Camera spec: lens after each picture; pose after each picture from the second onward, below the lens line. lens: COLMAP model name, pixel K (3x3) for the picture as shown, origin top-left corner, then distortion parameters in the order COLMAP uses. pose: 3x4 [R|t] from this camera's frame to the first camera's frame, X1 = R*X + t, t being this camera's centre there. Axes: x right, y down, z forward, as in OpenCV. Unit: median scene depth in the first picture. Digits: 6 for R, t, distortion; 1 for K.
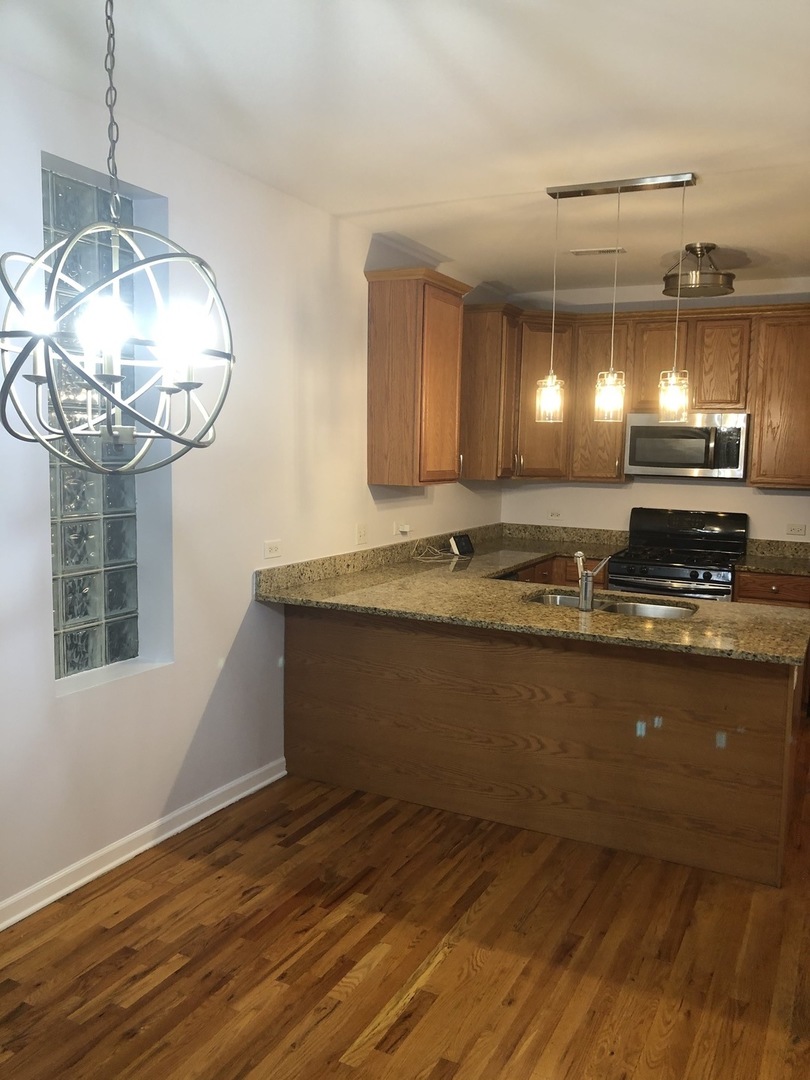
lens RADIAL K [[899.3, 0, 412.7], [0, 899.3, 543.9], [0, 0, 1]] dist [0.025943, -0.031494]
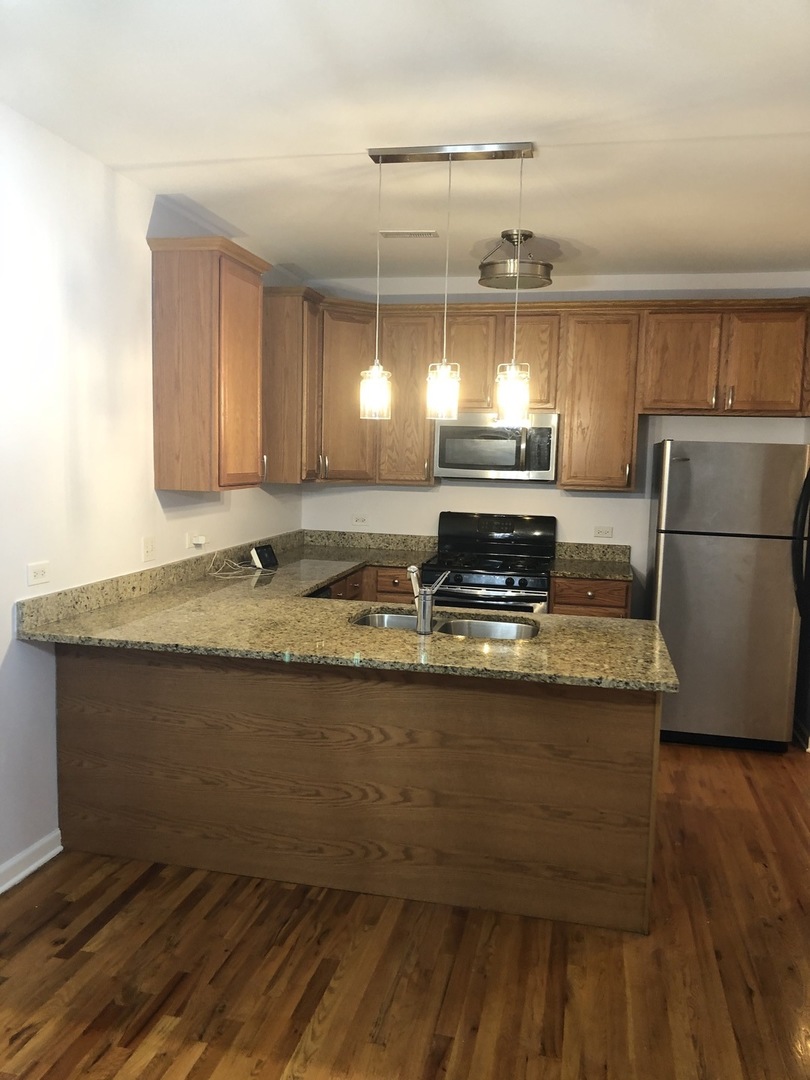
lens RADIAL K [[899.3, 0, 404.3], [0, 899.3, 537.7], [0, 0, 1]] dist [0.025943, -0.031494]
pose [[0.970706, -0.021025, 0.239351, -0.032060], [0.022580, 0.999738, -0.003758, -0.016024], [-0.239209, 0.009052, 0.970926, 0.146461]]
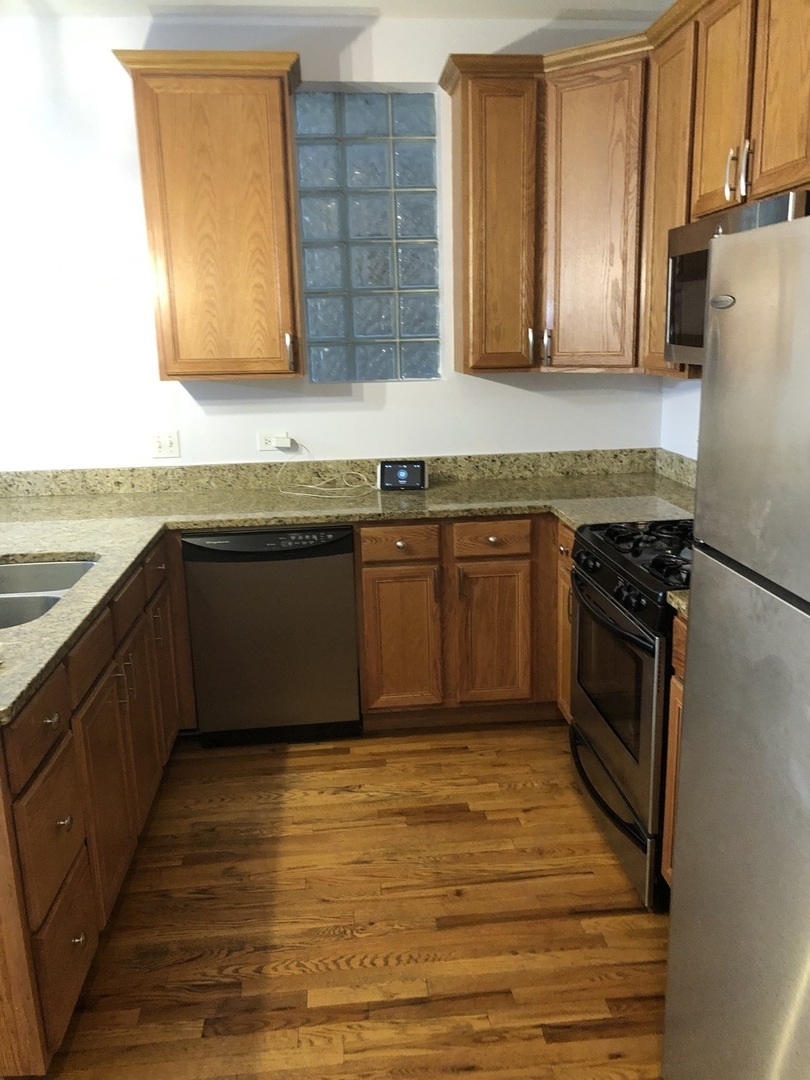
lens RADIAL K [[899.3, 0, 404.0], [0, 899.3, 543.3], [0, 0, 1]] dist [0.025943, -0.031494]
pose [[0.509947, 0.149612, -0.847095, 0.860688], [-0.060269, 0.988553, 0.138315, -0.056588], [0.858092, -0.019479, 0.513127, 0.944279]]
